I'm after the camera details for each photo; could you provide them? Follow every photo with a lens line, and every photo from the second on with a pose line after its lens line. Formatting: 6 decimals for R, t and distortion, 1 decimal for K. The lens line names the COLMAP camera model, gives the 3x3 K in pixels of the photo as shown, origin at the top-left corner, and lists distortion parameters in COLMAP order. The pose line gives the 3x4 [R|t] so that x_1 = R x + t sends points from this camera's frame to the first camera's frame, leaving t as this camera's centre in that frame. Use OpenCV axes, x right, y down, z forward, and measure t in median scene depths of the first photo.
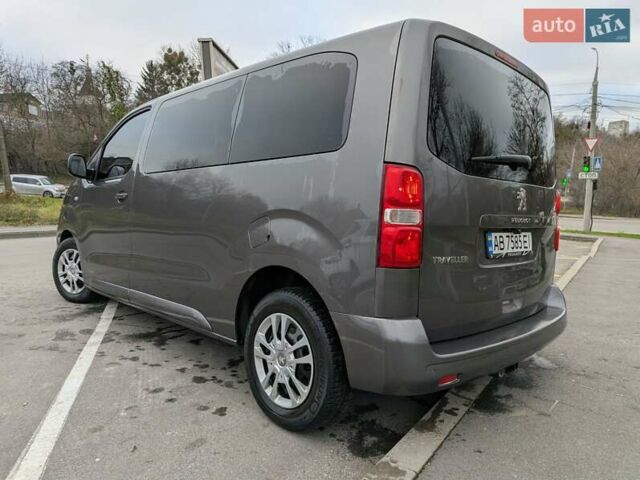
lens RADIAL K [[437.6, 0, 320.0], [0, 437.6, 240.0], [0, 0, 1]] dist [0.054362, -0.039040]
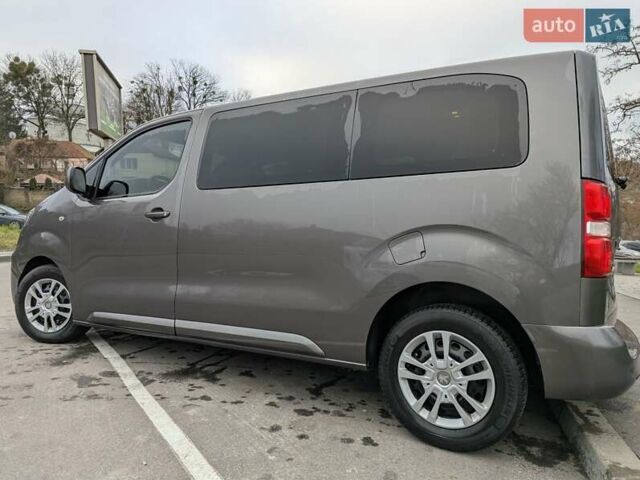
lens RADIAL K [[437.6, 0, 320.0], [0, 437.6, 240.0], [0, 0, 1]] dist [0.054362, -0.039040]
pose [[0.966193, -0.010555, 0.257604, -0.582624], [0.025391, 0.998200, -0.054333, 0.011780], [-0.256567, 0.059037, 0.964722, 0.105590]]
